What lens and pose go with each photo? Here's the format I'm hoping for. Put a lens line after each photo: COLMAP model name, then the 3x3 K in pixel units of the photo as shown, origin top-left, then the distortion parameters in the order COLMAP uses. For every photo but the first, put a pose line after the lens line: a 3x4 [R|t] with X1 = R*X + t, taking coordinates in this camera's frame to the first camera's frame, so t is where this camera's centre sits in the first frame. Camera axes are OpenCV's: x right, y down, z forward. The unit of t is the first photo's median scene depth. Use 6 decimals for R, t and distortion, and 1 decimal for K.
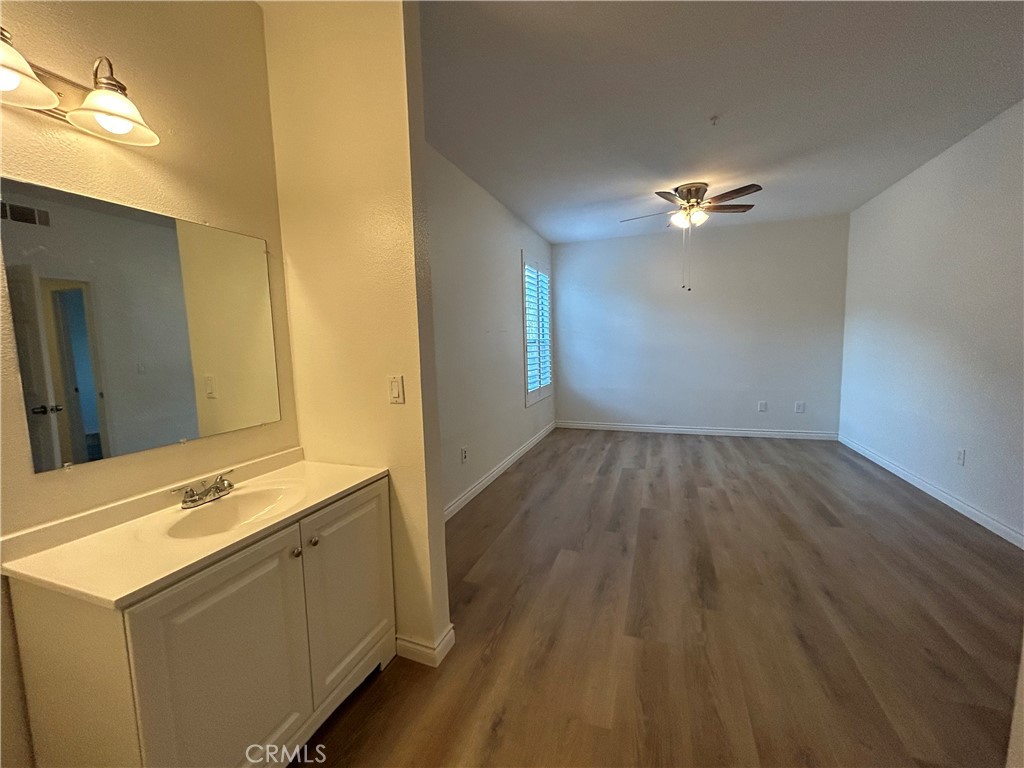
lens RADIAL K [[415.6, 0, 509.7], [0, 415.6, 382.4], [0, 0, 1]] dist [-0.001889, 0.000843]
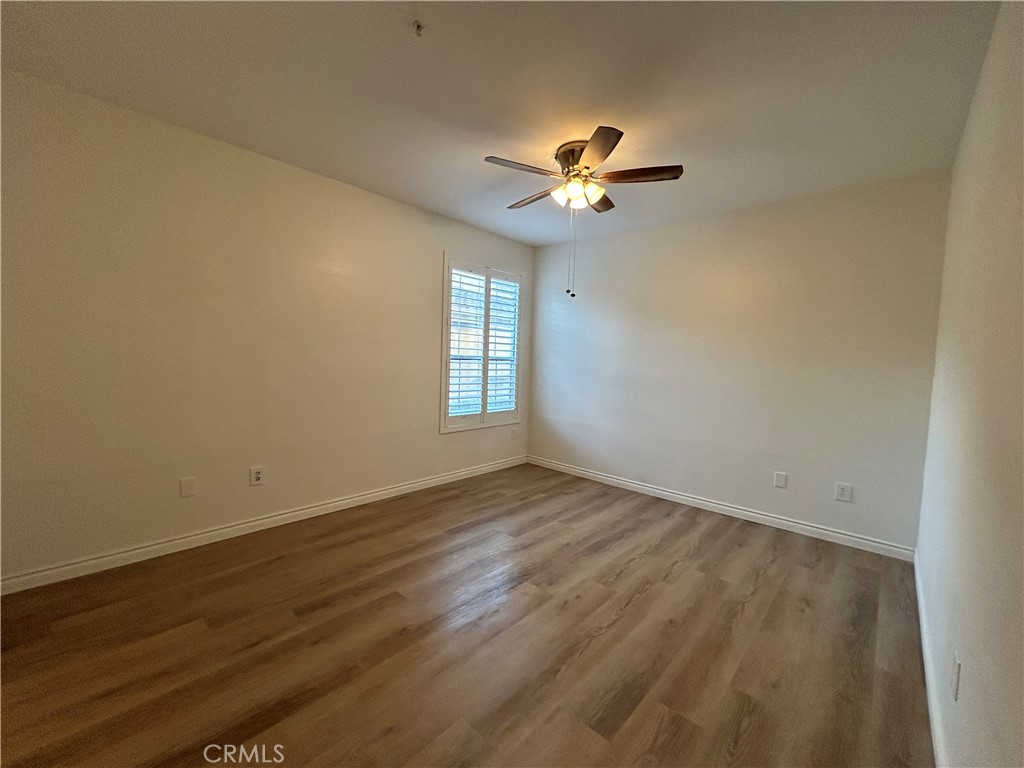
lens RADIAL K [[415.6, 0, 509.7], [0, 415.6, 382.4], [0, 0, 1]] dist [-0.001889, 0.000843]
pose [[0.922589, 0.084846, -0.376339, 0.564972], [-0.099743, 0.994807, -0.020239, -0.048694], [0.372668, 0.056209, 0.926261, 0.294186]]
